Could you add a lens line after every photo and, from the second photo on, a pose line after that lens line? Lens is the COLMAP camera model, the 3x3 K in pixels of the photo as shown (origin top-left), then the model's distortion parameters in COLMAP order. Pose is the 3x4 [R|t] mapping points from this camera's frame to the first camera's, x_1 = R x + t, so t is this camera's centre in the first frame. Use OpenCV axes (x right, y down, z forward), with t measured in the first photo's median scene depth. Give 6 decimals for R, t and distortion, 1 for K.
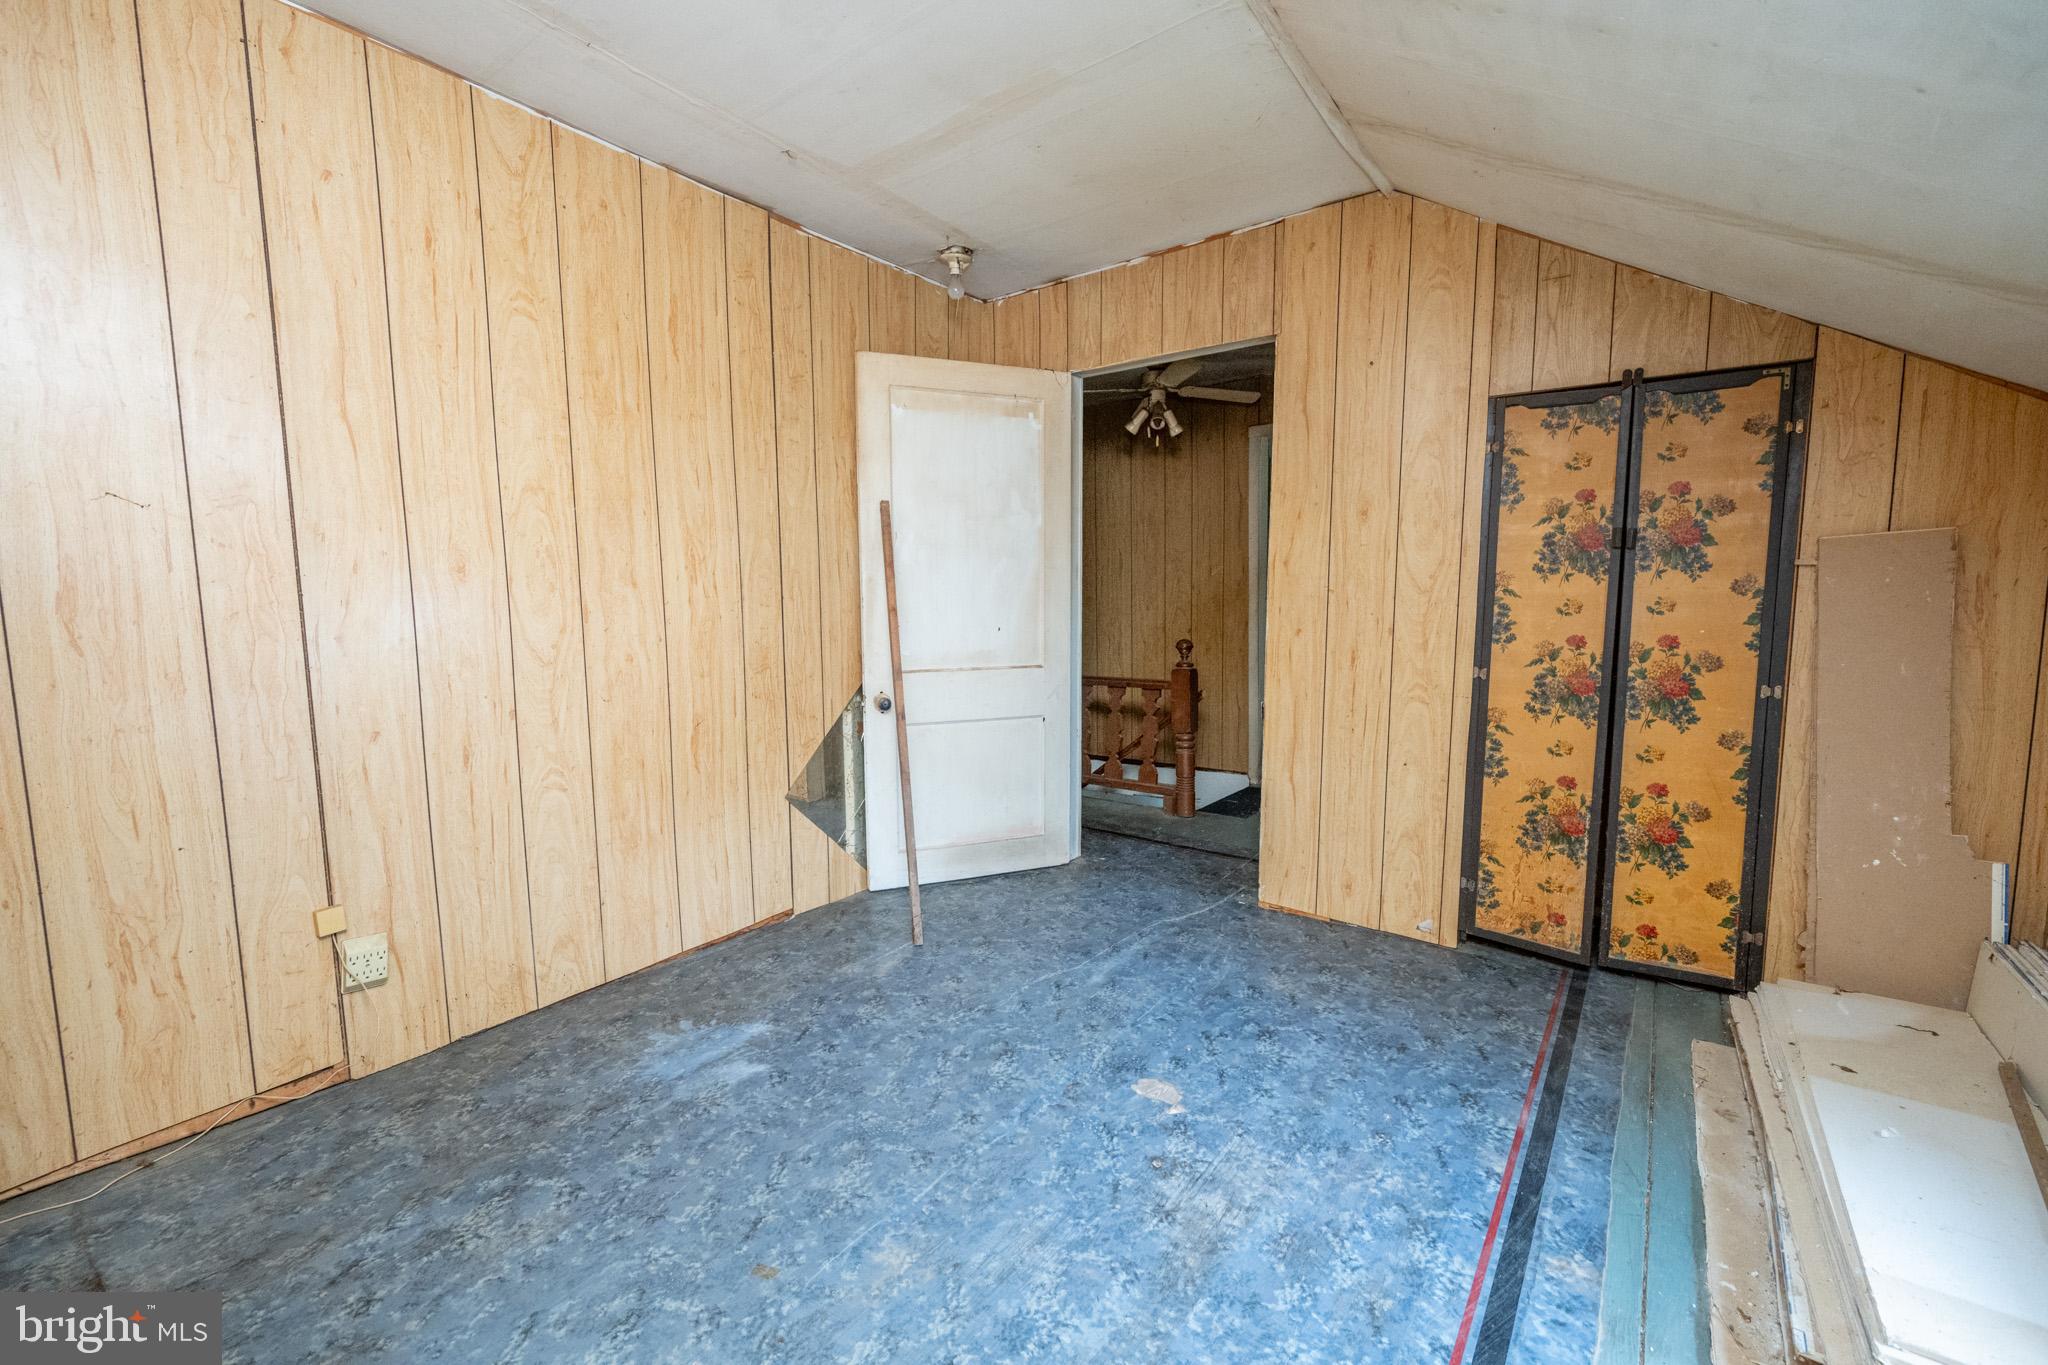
lens RADIAL K [[850.0, 0, 1024.0], [0, 850.0, 682.5], [0, 0, 1]] dist [-0.002929, -0.000308]
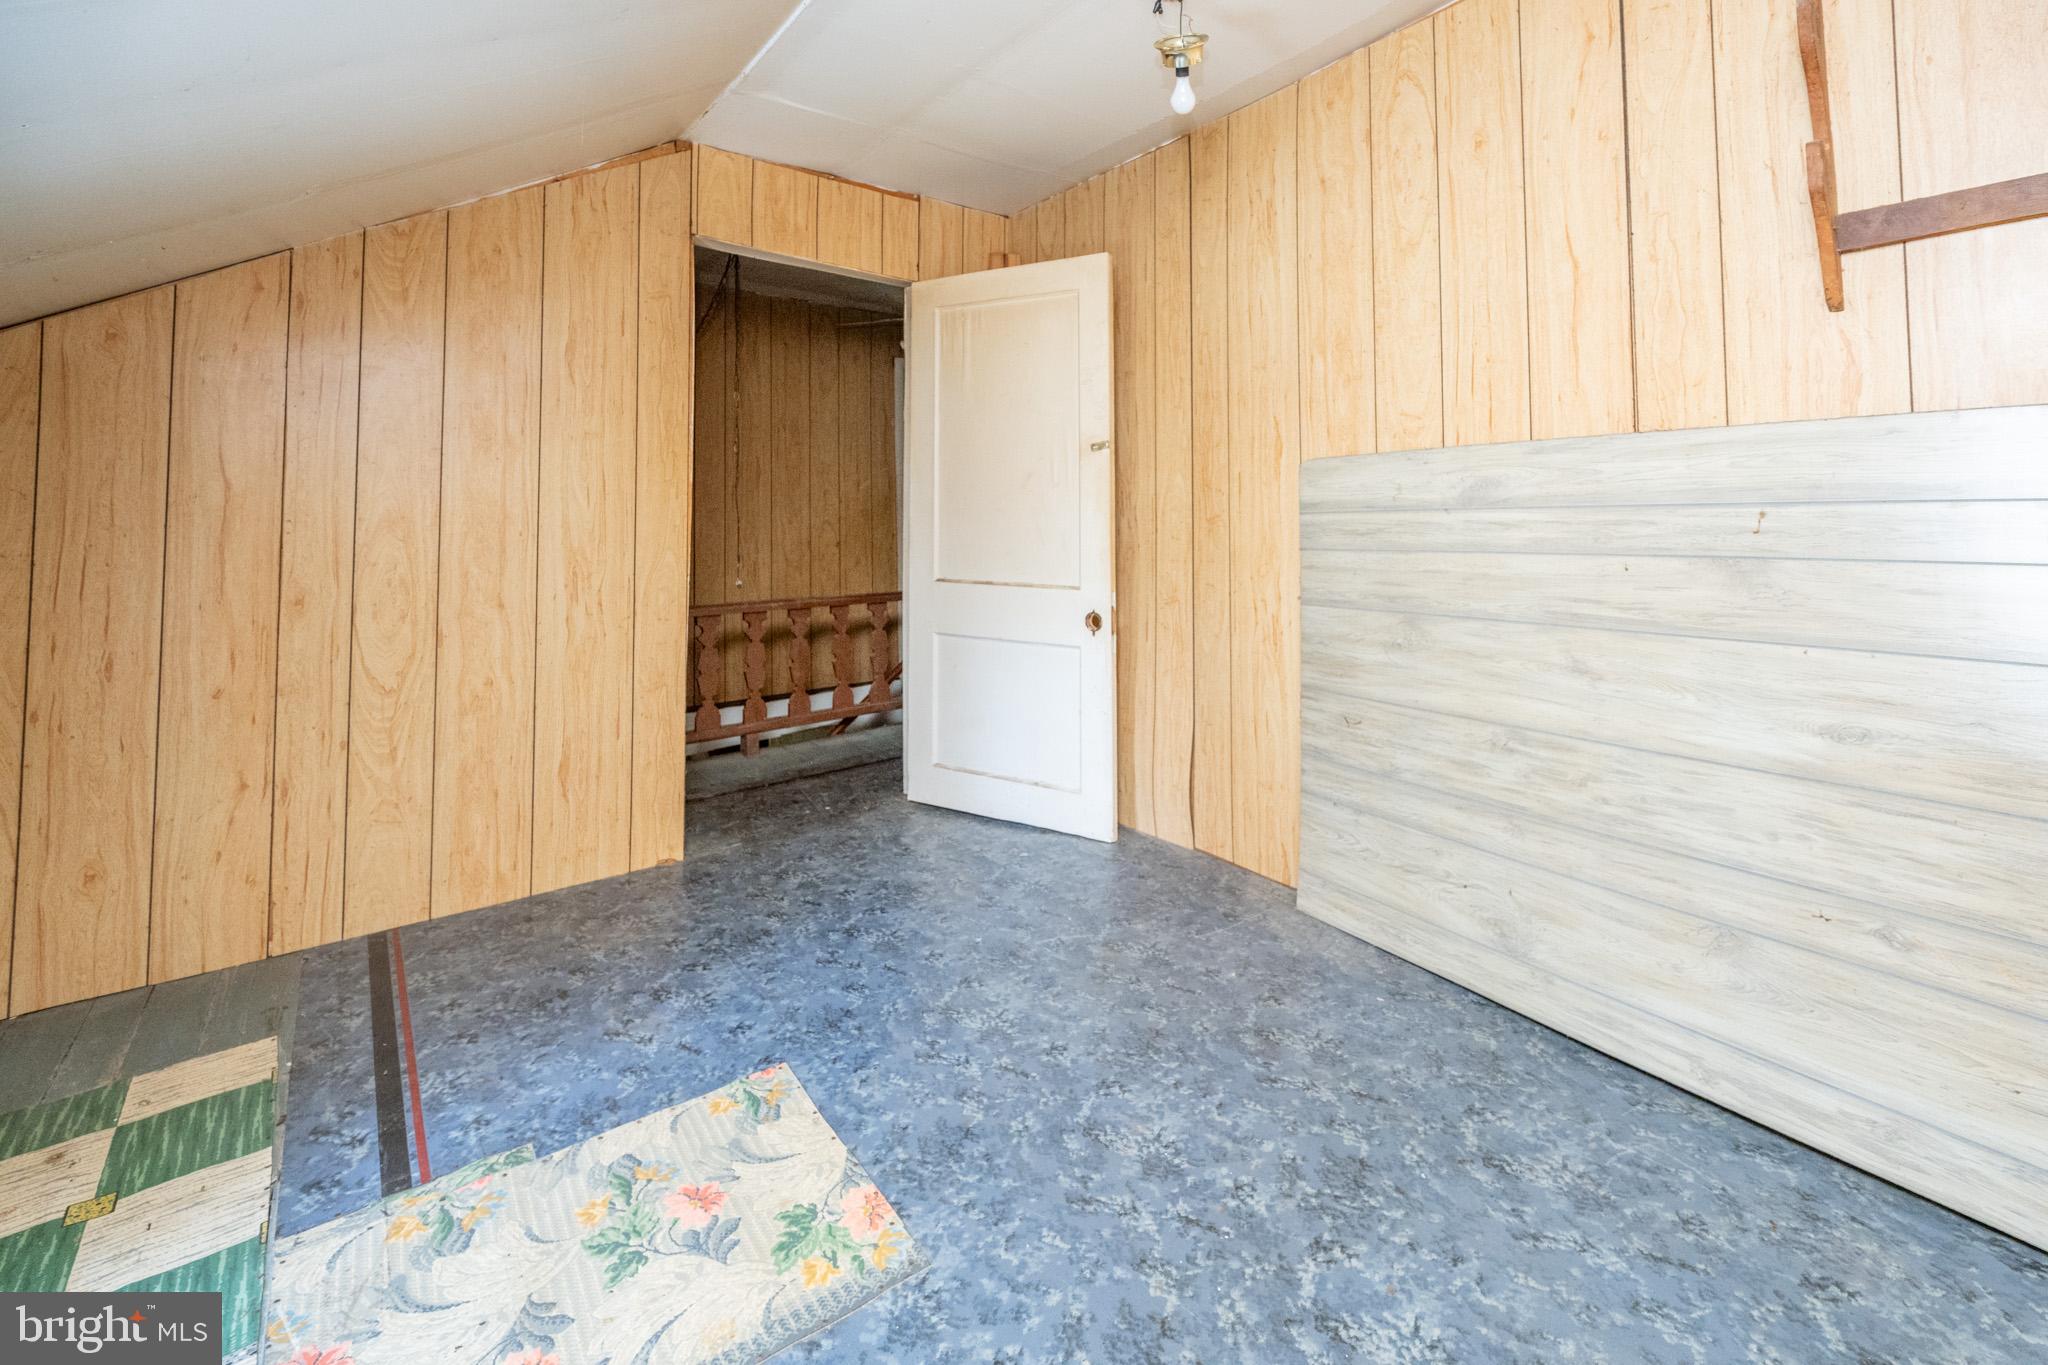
lens RADIAL K [[860.0, 0, 1023.7], [0, 860.0, 616.5], [0, 0, 1]] dist [-0.010904, -0.000163]
pose [[0.258702, -0.110809, 0.959580, -0.748903], [0.096793, 0.991372, 0.088385, -0.050675], [-0.961095, 0.070016, 0.267196, 0.580286]]
